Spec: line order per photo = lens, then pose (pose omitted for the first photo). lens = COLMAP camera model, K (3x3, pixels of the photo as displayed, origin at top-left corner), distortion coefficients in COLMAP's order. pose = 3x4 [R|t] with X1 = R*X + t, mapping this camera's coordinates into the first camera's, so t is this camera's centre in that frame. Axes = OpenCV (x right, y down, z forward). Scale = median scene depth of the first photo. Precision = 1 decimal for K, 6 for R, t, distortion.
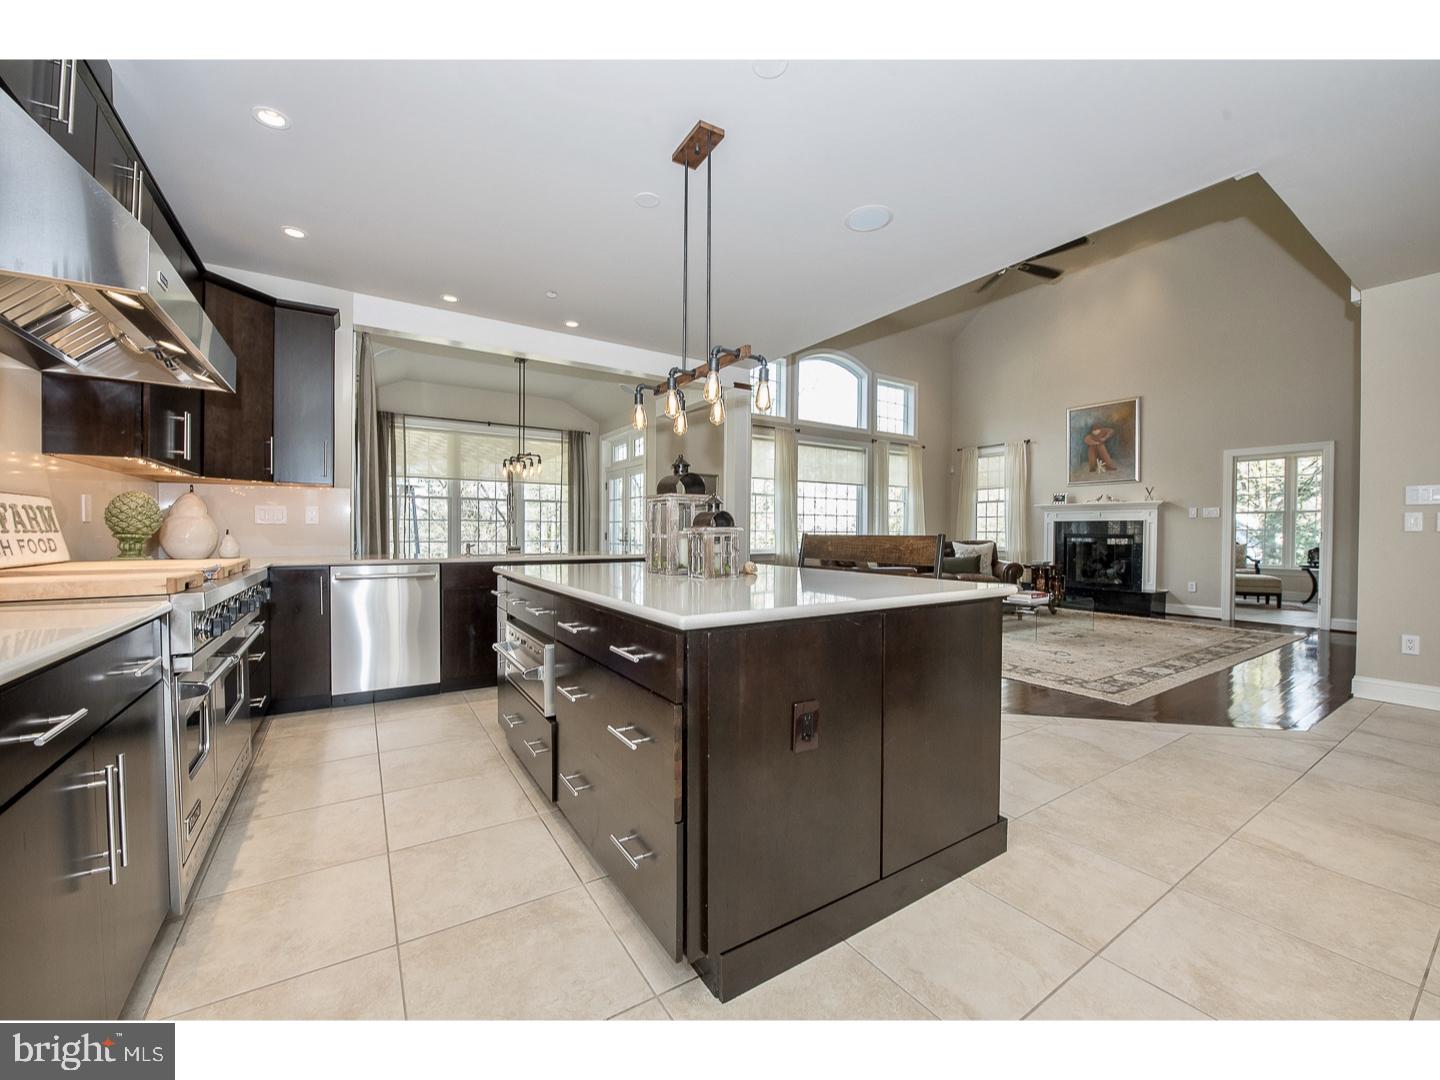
lens RADIAL K [[570.9, 0, 718.7], [0, 570.9, 537.9], [0, 0, 1]] dist [-0.020584, -0.000221]
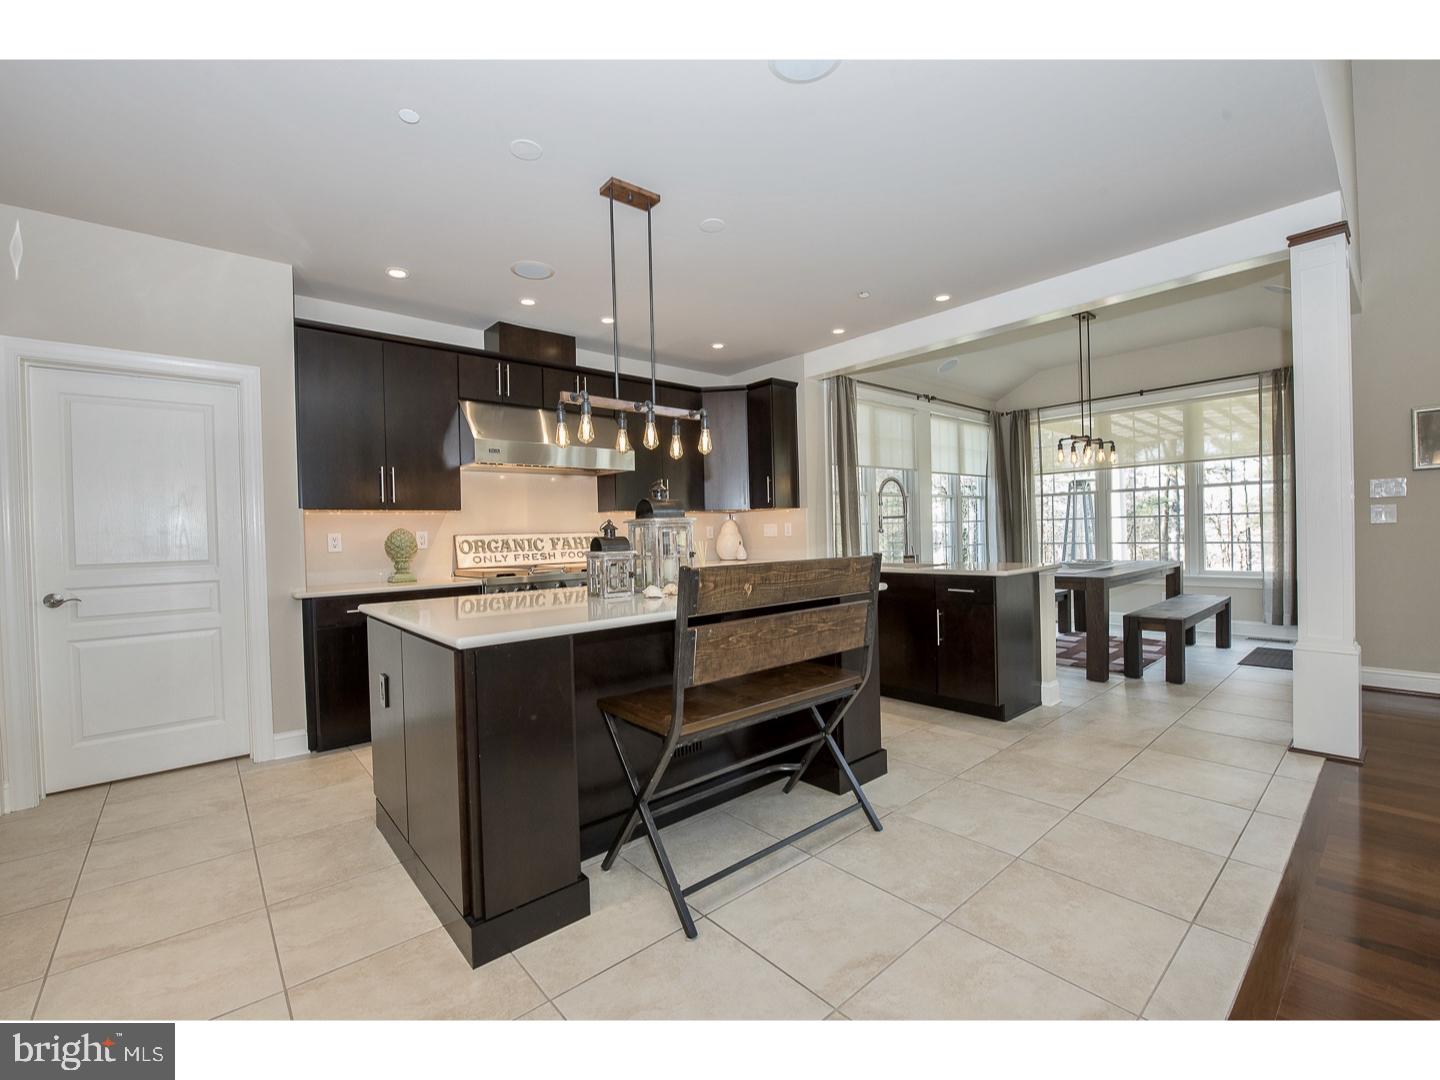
lens RADIAL K [[612.9, 0, 720.0], [0, 612.9, 540.0], [0, 0, 1]] dist [-0.003291, -0.000321]
pose [[0.129527, 0.006470, -0.991555, 0.435679], [0.015444, 0.999844, 0.008541, -0.017743], [0.991456, -0.016420, 0.129406, 0.383673]]
